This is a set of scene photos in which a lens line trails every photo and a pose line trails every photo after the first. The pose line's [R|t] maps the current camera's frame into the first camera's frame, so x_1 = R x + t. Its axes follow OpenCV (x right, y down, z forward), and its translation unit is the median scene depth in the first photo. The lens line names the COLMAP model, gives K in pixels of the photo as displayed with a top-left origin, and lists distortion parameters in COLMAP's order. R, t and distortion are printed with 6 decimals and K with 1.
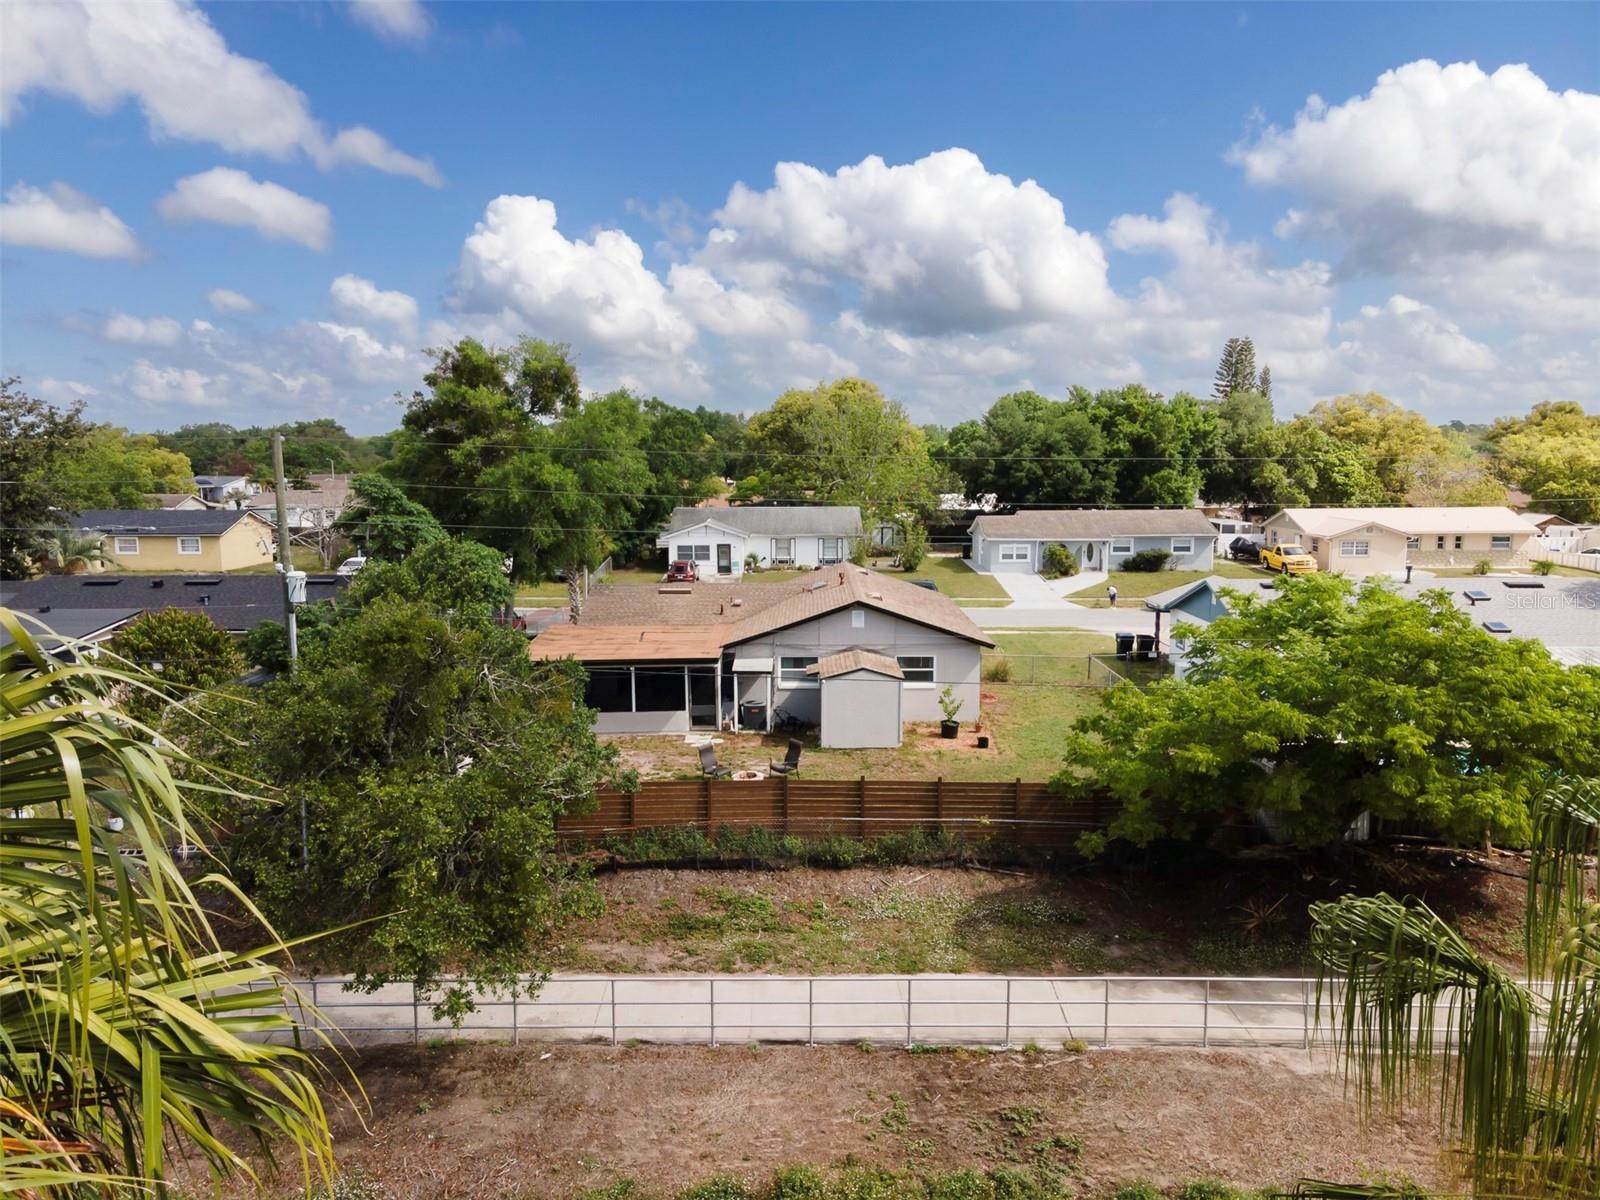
lens RADIAL K [[1152.1, 0, 800.0], [0, 1152.1, 600.0], [0, 0, 1]] dist [0.034955, 0.008545]
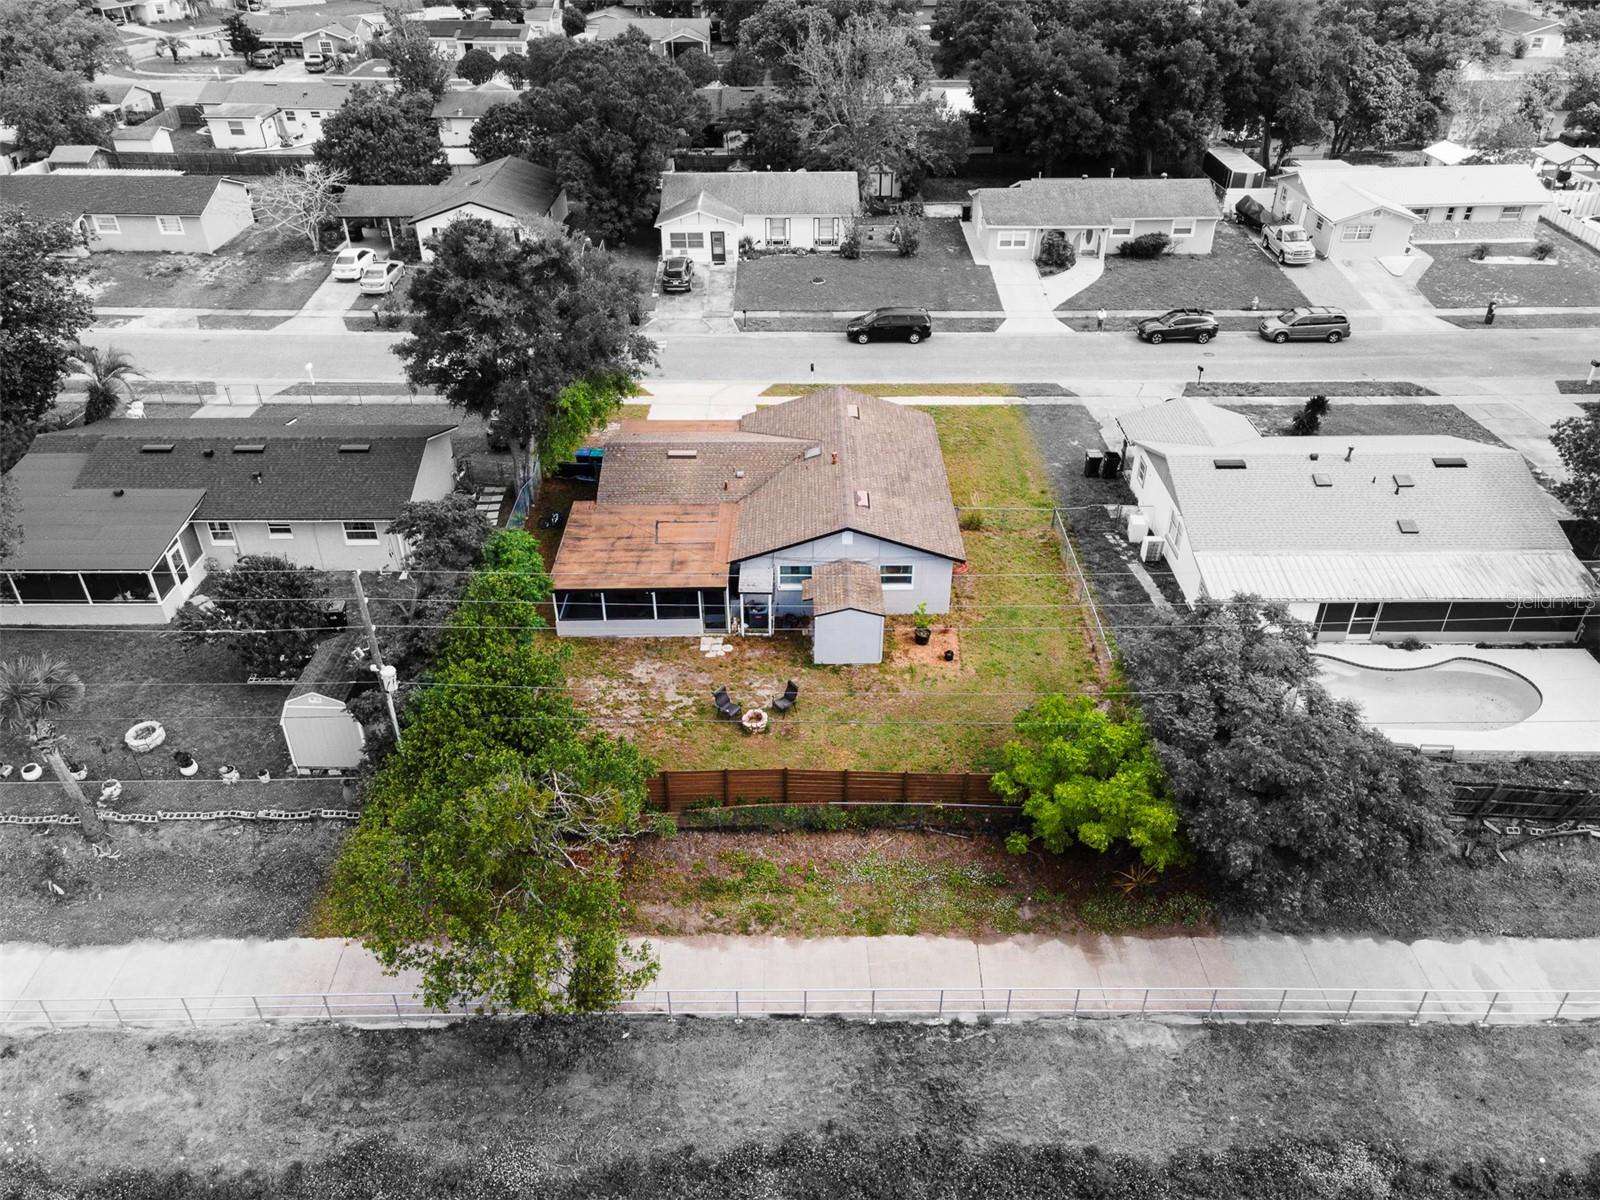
lens RADIAL K [[1152.1, 0, 800.0], [0, 1152.1, 600.0], [0, 0, 1]] dist [0.034955, 0.008545]
pose [[0.999989, -0.002182, 0.004111, -0.001862], [0.000261, 0.908201, 0.418535, -0.610291], [-0.004647, -0.418530, 0.908191, -0.092043]]
